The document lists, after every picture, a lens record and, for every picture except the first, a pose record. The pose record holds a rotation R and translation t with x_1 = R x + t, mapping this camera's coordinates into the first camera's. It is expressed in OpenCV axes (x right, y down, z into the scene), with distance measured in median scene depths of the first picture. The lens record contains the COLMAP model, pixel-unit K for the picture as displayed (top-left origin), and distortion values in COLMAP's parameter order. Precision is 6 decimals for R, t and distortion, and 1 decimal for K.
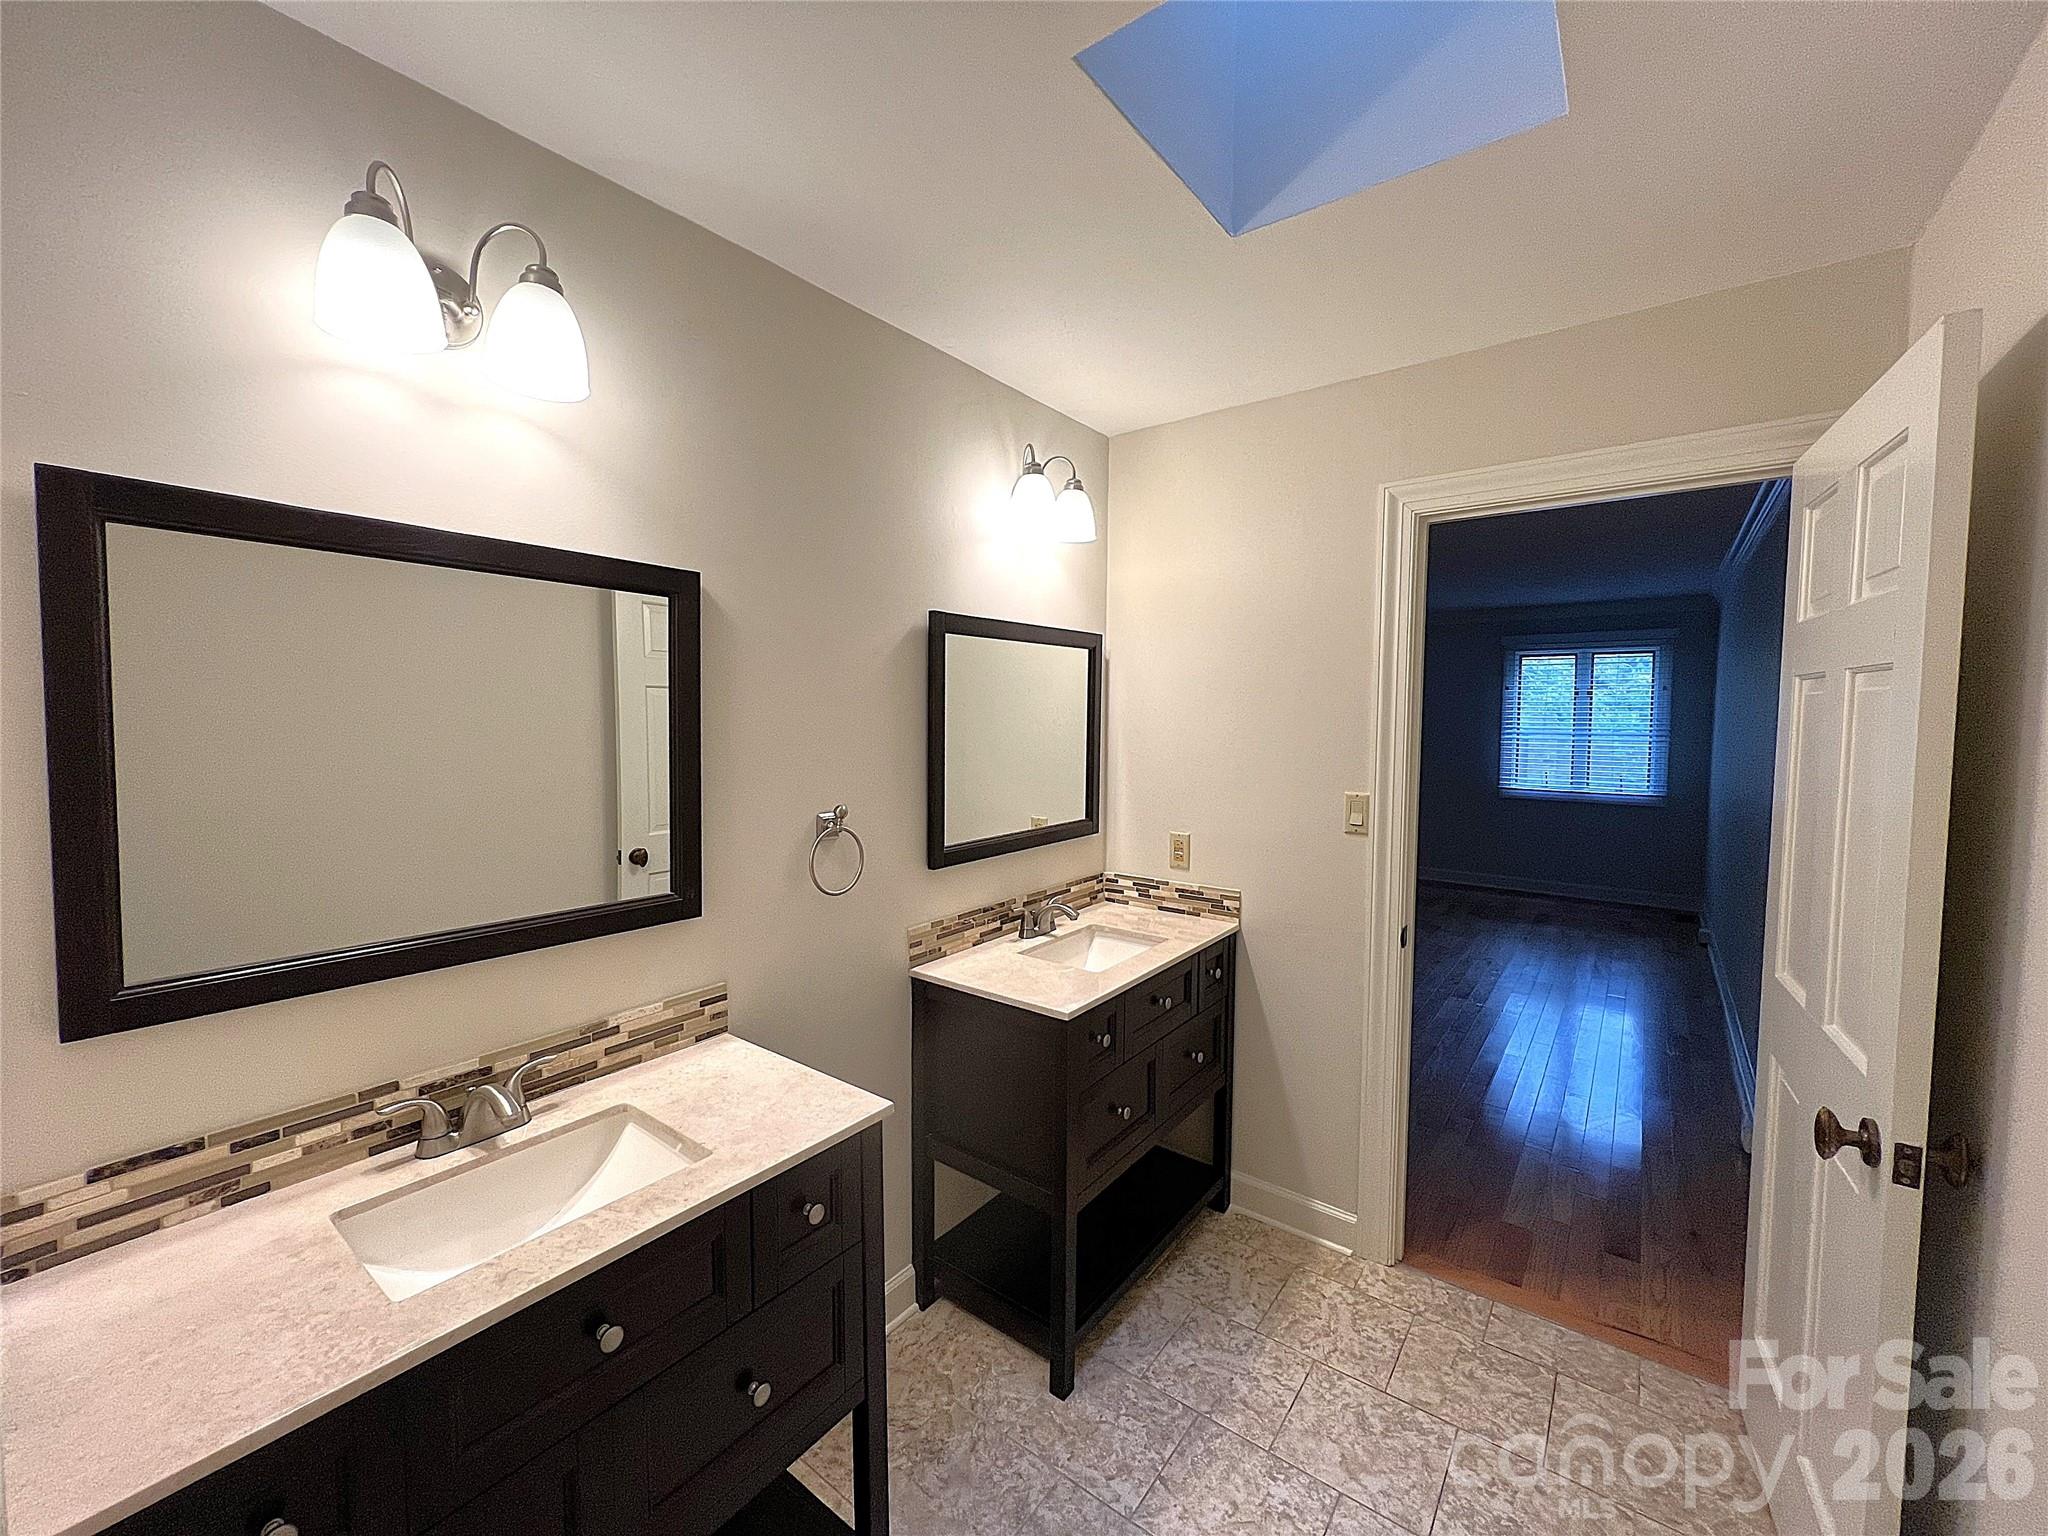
lens RADIAL K [[820.9, 0, 1024.0], [0, 820.9, 768.0], [0, 0, 1]] dist [0.001692, 0.000062]
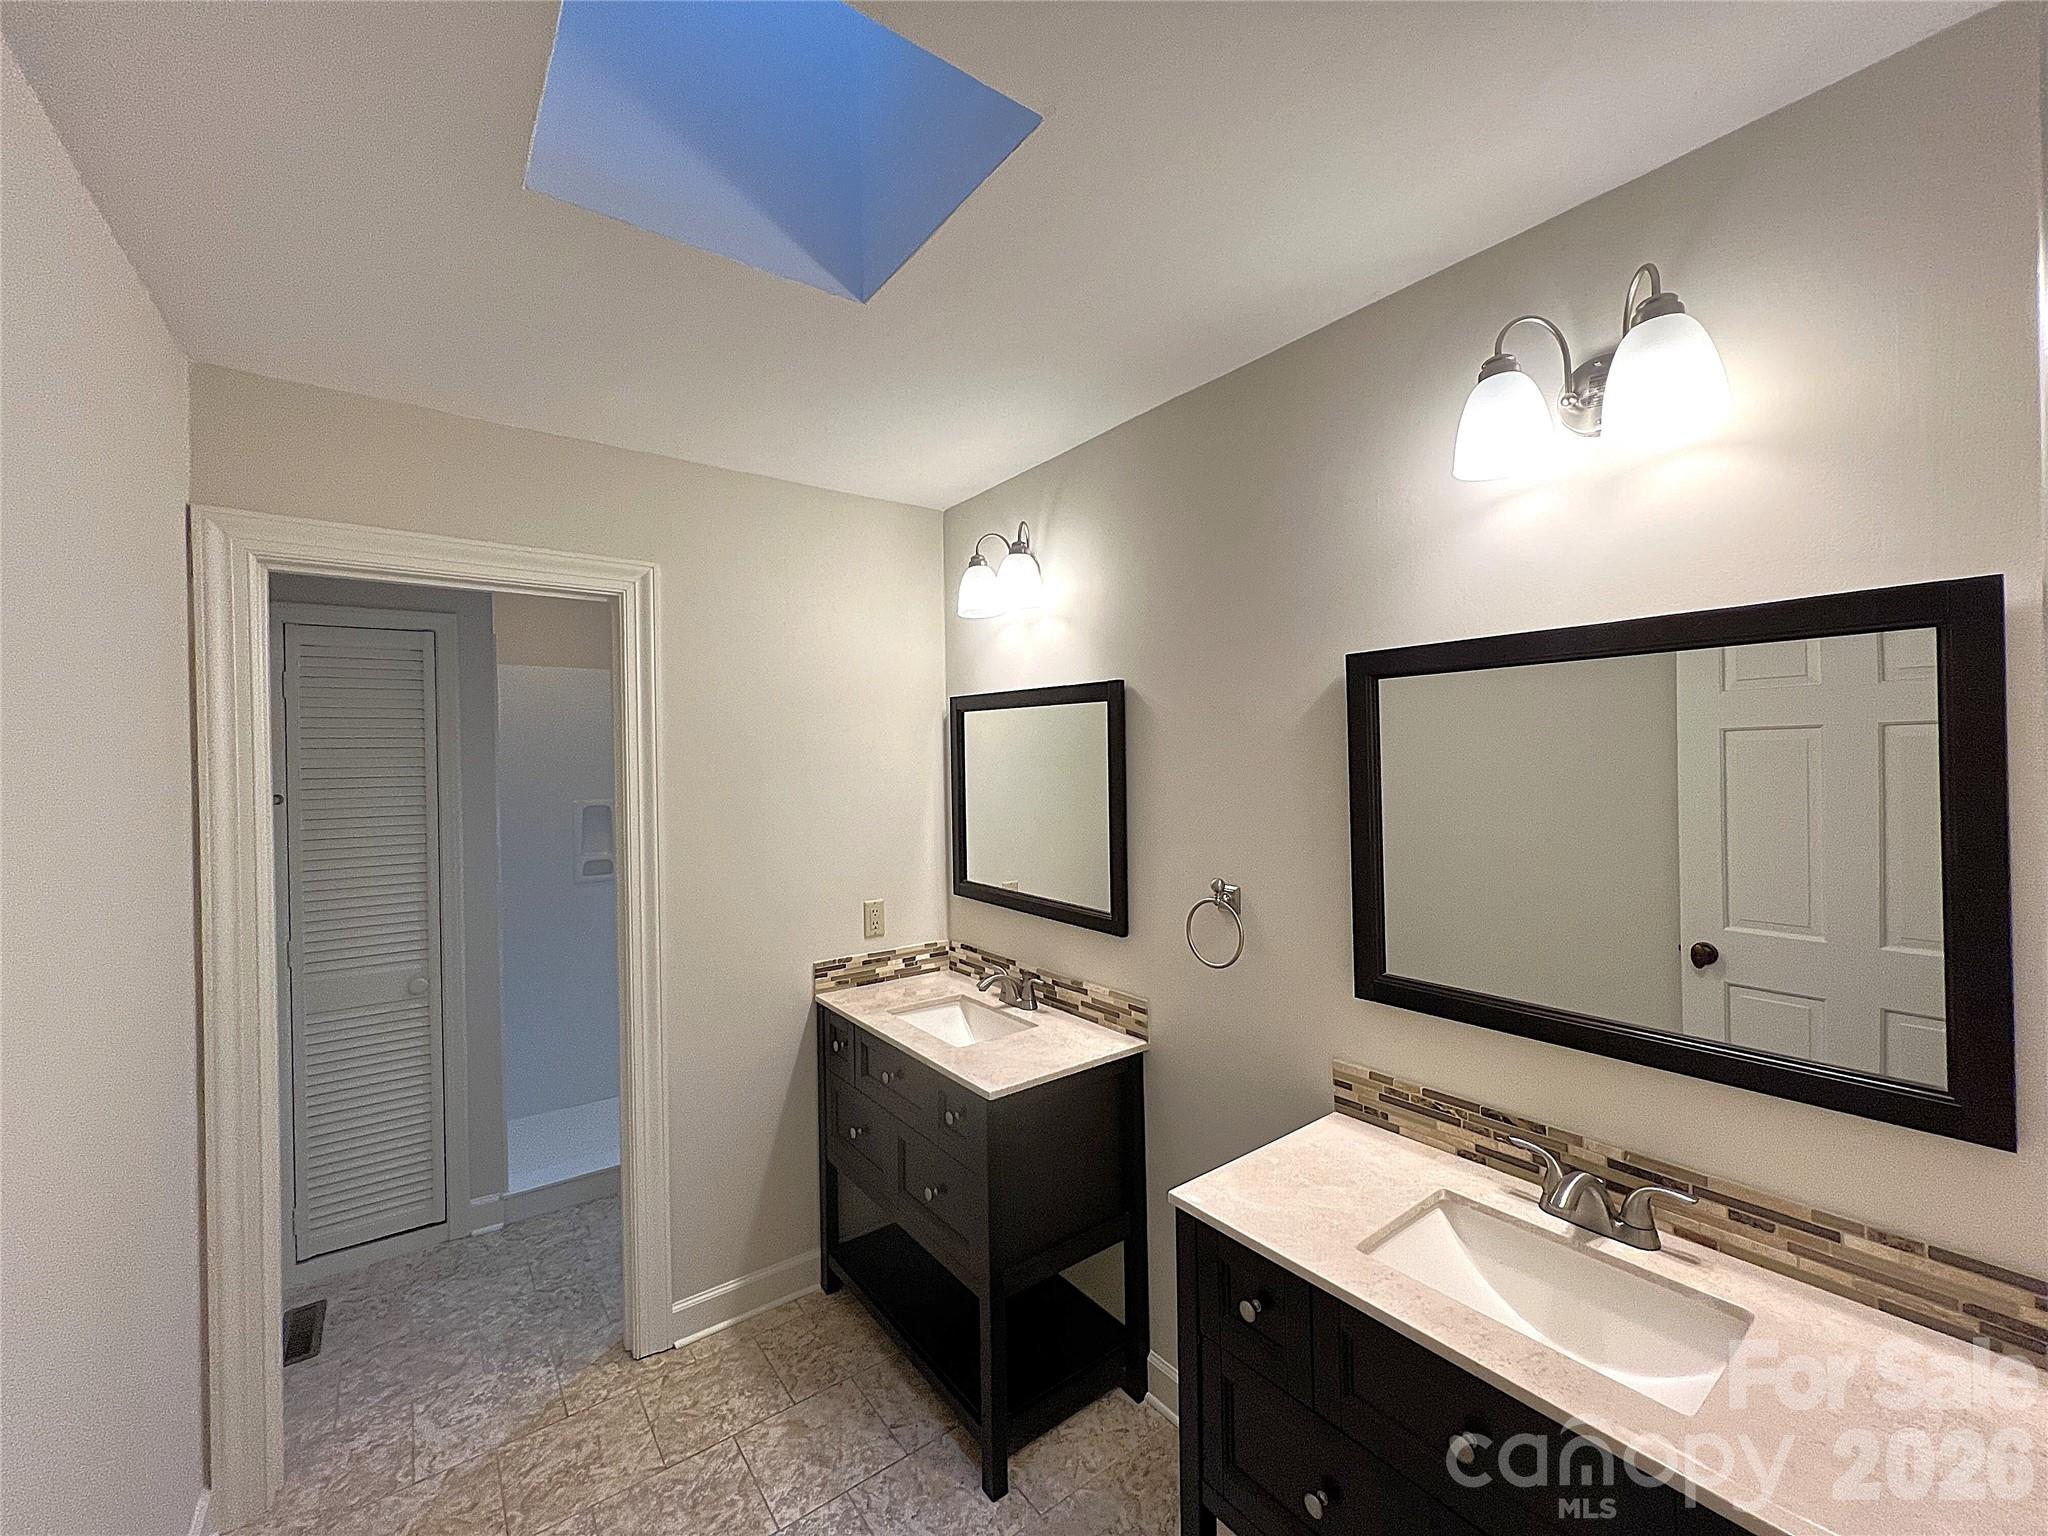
lens RADIAL K [[821.4, 0, 1026.3], [0, 821.4, 817.7], [0, 0, 1]] dist [-0.002869, -0.000150]
pose [[-0.266524, 0.038814, -0.963046, 0.881240], [-0.085249, 0.994323, 0.063668, -0.078724], [0.960051, 0.099068, -0.261702, 1.136240]]
